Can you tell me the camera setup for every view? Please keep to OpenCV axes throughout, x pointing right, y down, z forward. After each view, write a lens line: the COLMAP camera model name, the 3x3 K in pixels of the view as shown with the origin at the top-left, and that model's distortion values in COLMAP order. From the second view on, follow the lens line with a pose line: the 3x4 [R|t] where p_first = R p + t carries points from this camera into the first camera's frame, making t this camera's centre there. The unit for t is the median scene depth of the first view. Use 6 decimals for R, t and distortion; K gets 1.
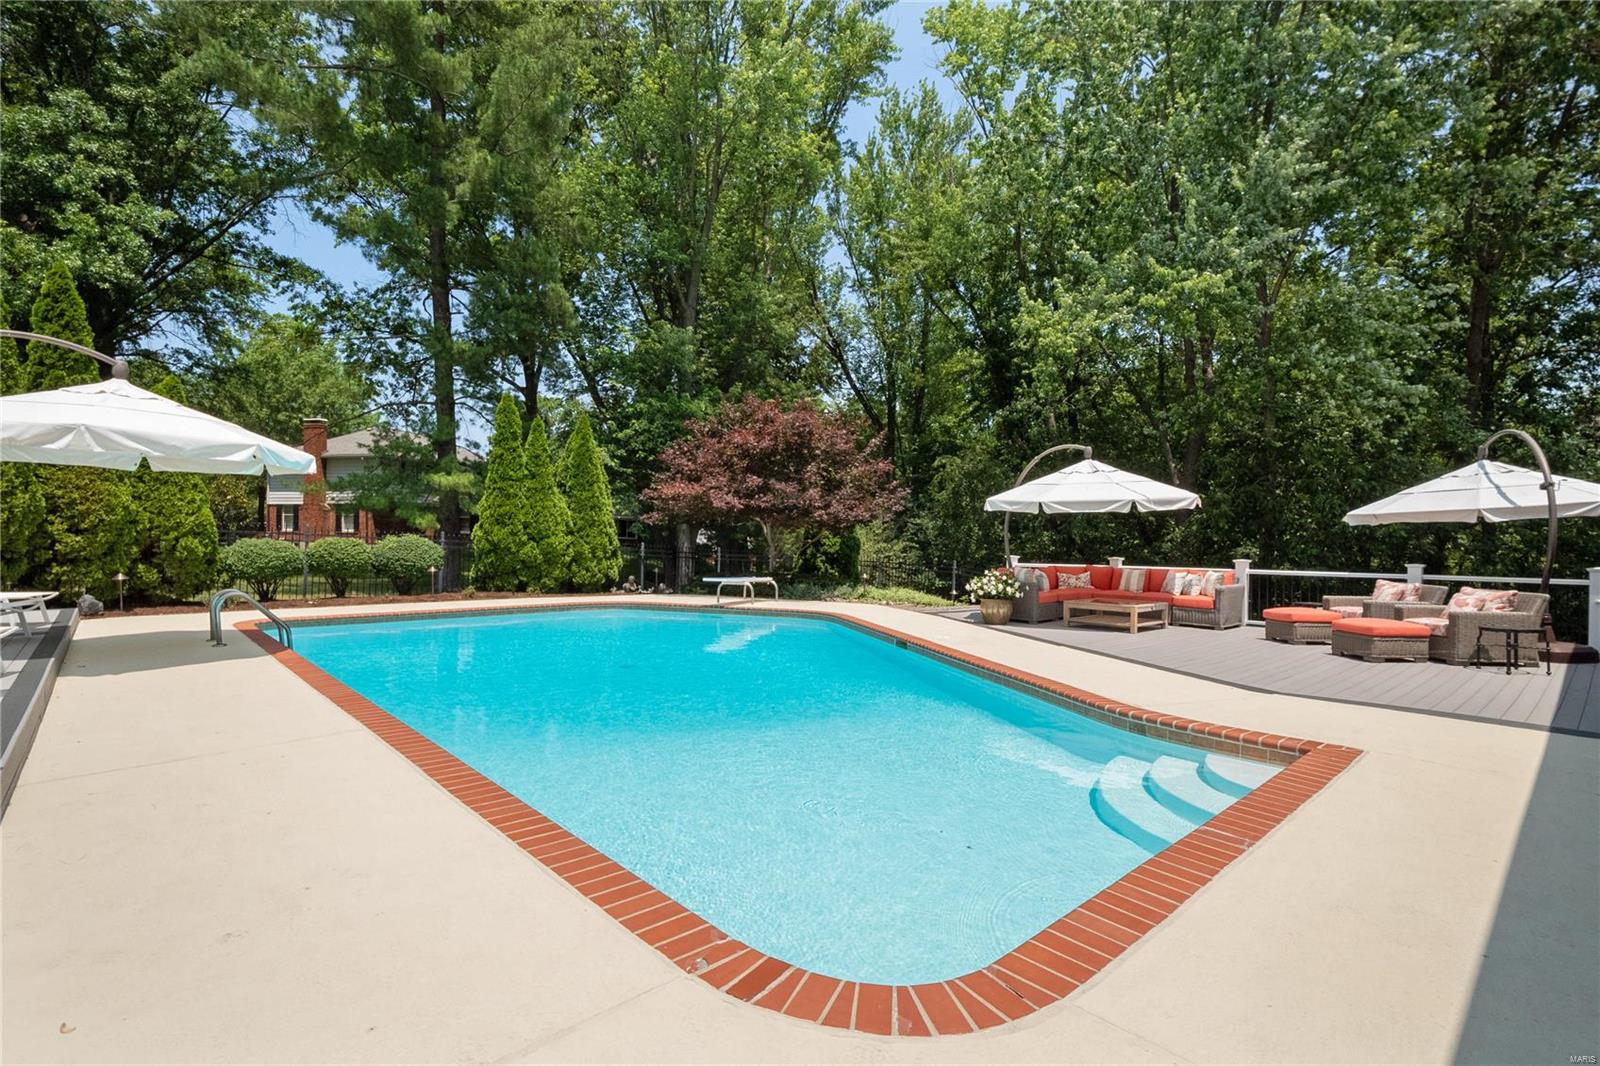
lens RADIAL K [[789.0, 0, 771.0], [0, 789.0, 551.0], [0, 0, 1]] dist [-0.002093, -0.002779]
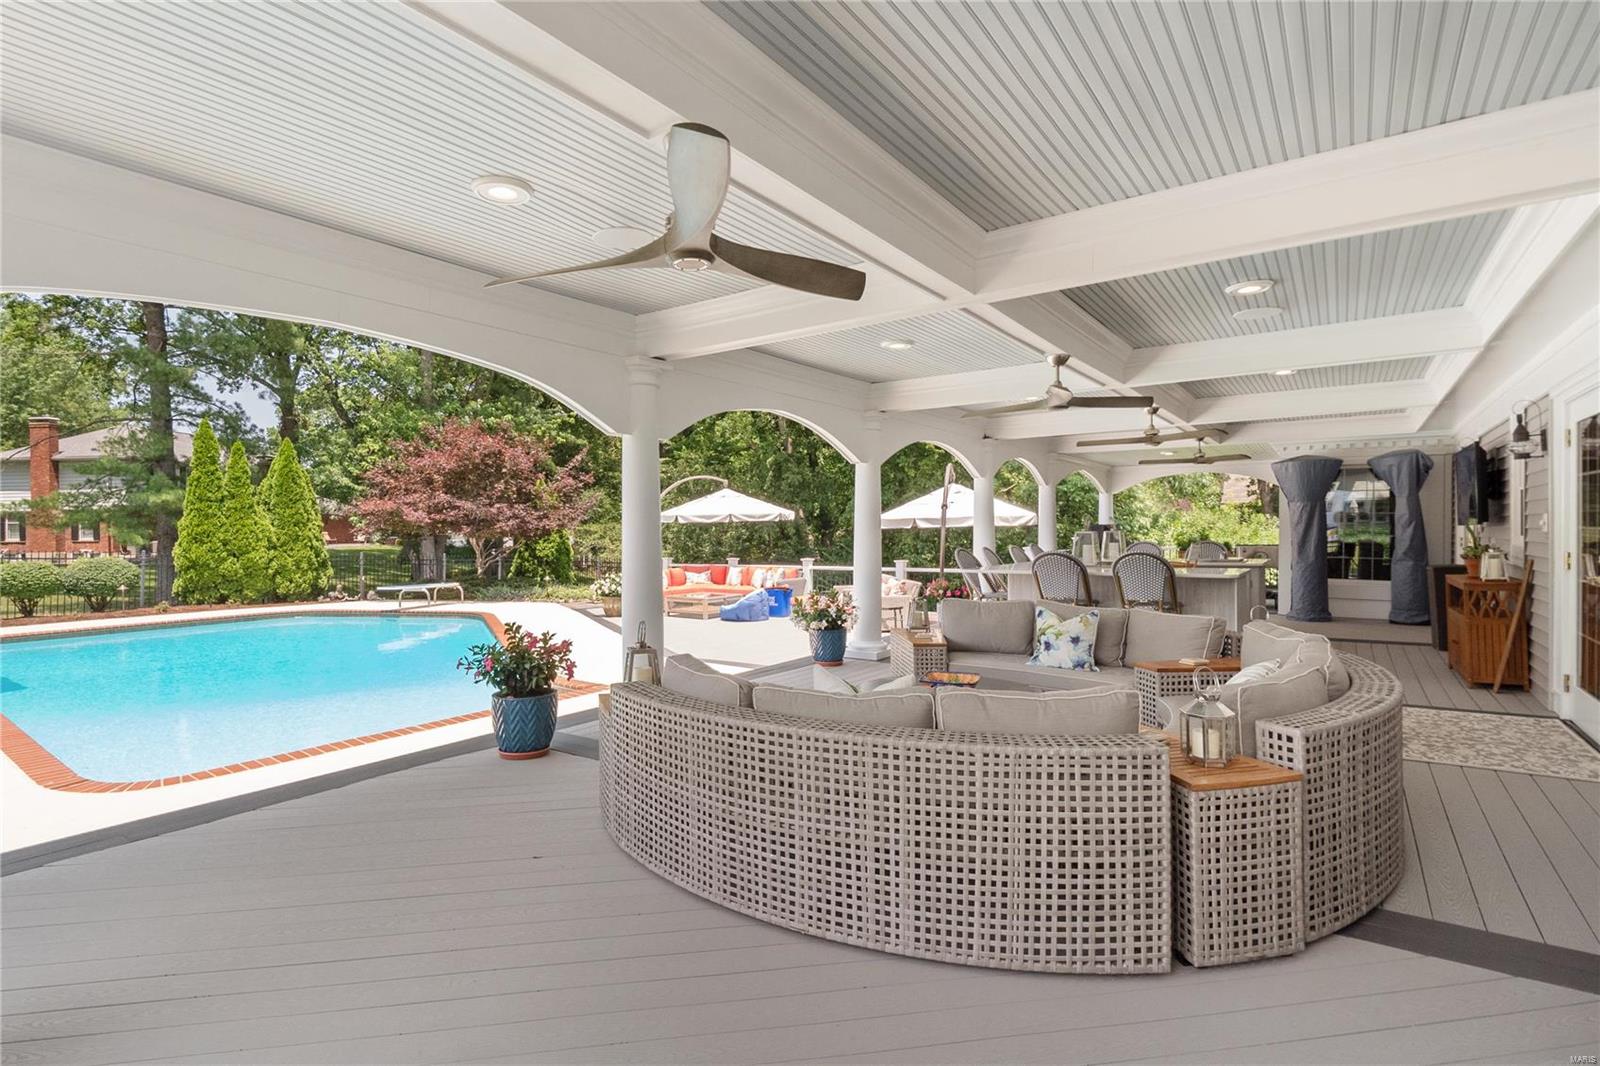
lens RADIAL K [[789.0, 0, 687.7], [0, 789.0, 530.7], [0, 0, 1]] dist [-0.002093, -0.002779]
pose [[0.987502, -0.026243, 0.155406, 0.149684], [0.028962, 0.999464, -0.015256, -0.013988], [-0.154923, 0.019566, 0.987733, -0.169163]]
